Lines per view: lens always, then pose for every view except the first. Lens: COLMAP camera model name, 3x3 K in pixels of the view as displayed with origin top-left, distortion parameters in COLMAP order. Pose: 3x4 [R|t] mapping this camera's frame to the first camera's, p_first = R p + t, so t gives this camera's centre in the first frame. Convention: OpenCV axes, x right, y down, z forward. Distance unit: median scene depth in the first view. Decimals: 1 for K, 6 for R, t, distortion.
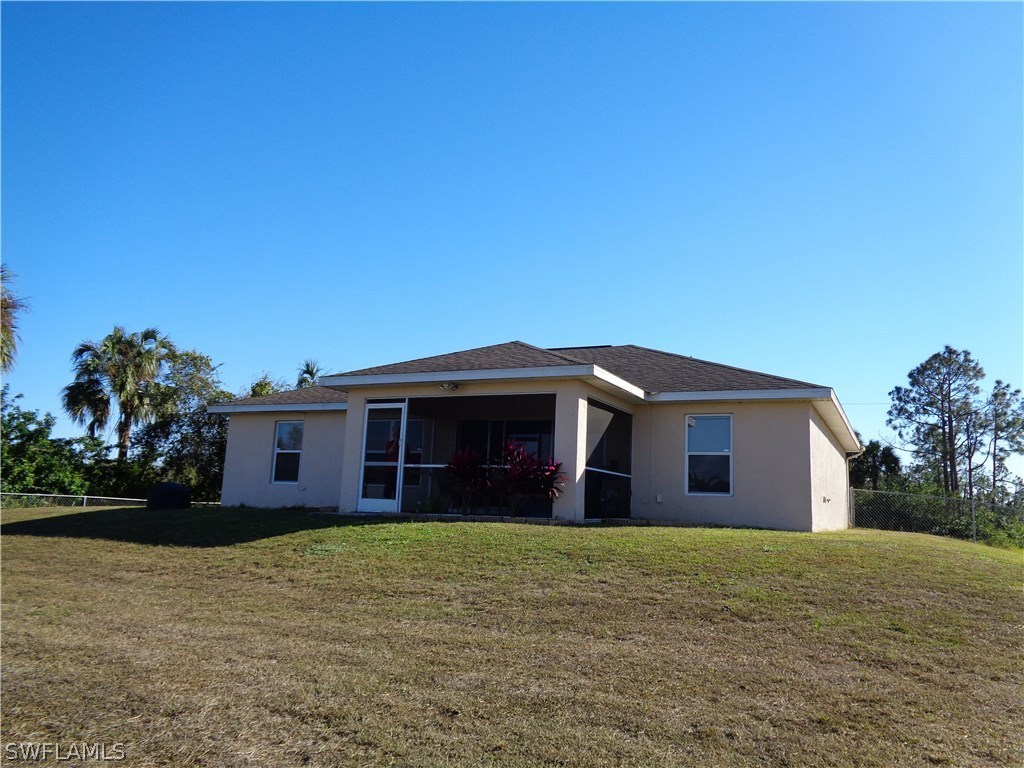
lens RADIAL K [[772.5, 0, 512.0], [0, 772.5, 384.0], [0, 0, 1]] dist [0.000726, -0.000343]
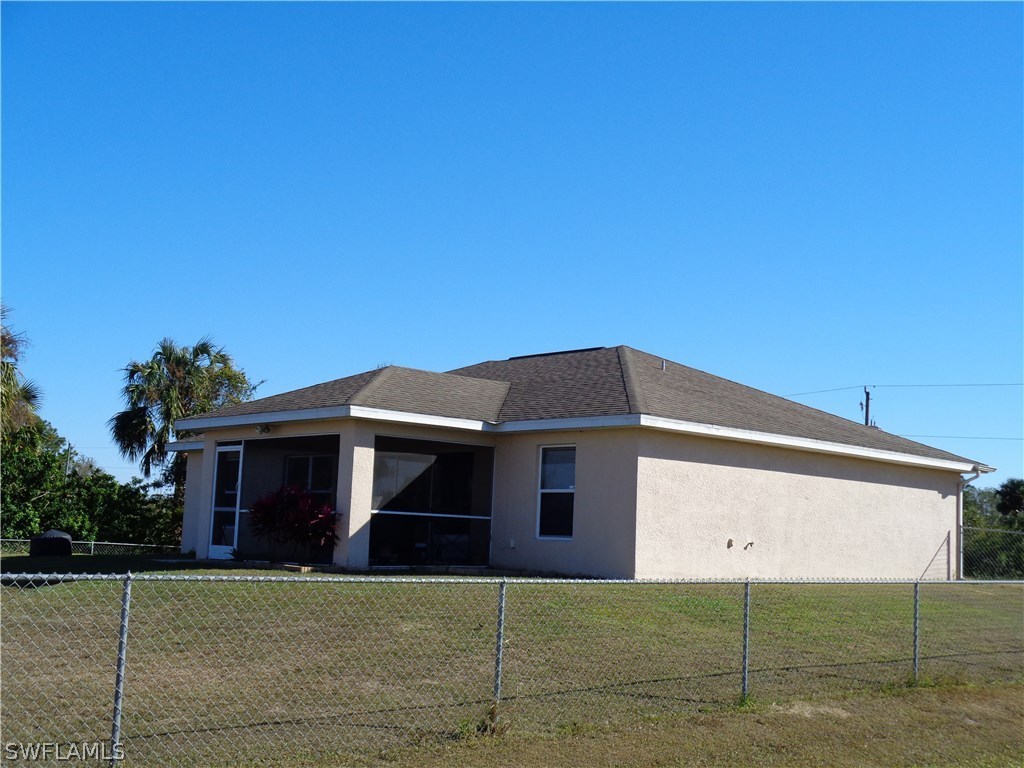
lens RADIAL K [[1234.7, 0, 512.0], [0, 1234.7, 384.0], [0, 0, 1]] dist [-0.029926, -0.005669]
pose [[0.935755, -0.051067, -0.348935, 0.685876], [0.058840, 0.998199, 0.011707, -0.047700], [0.347708, -0.031486, 0.937074, -0.301077]]
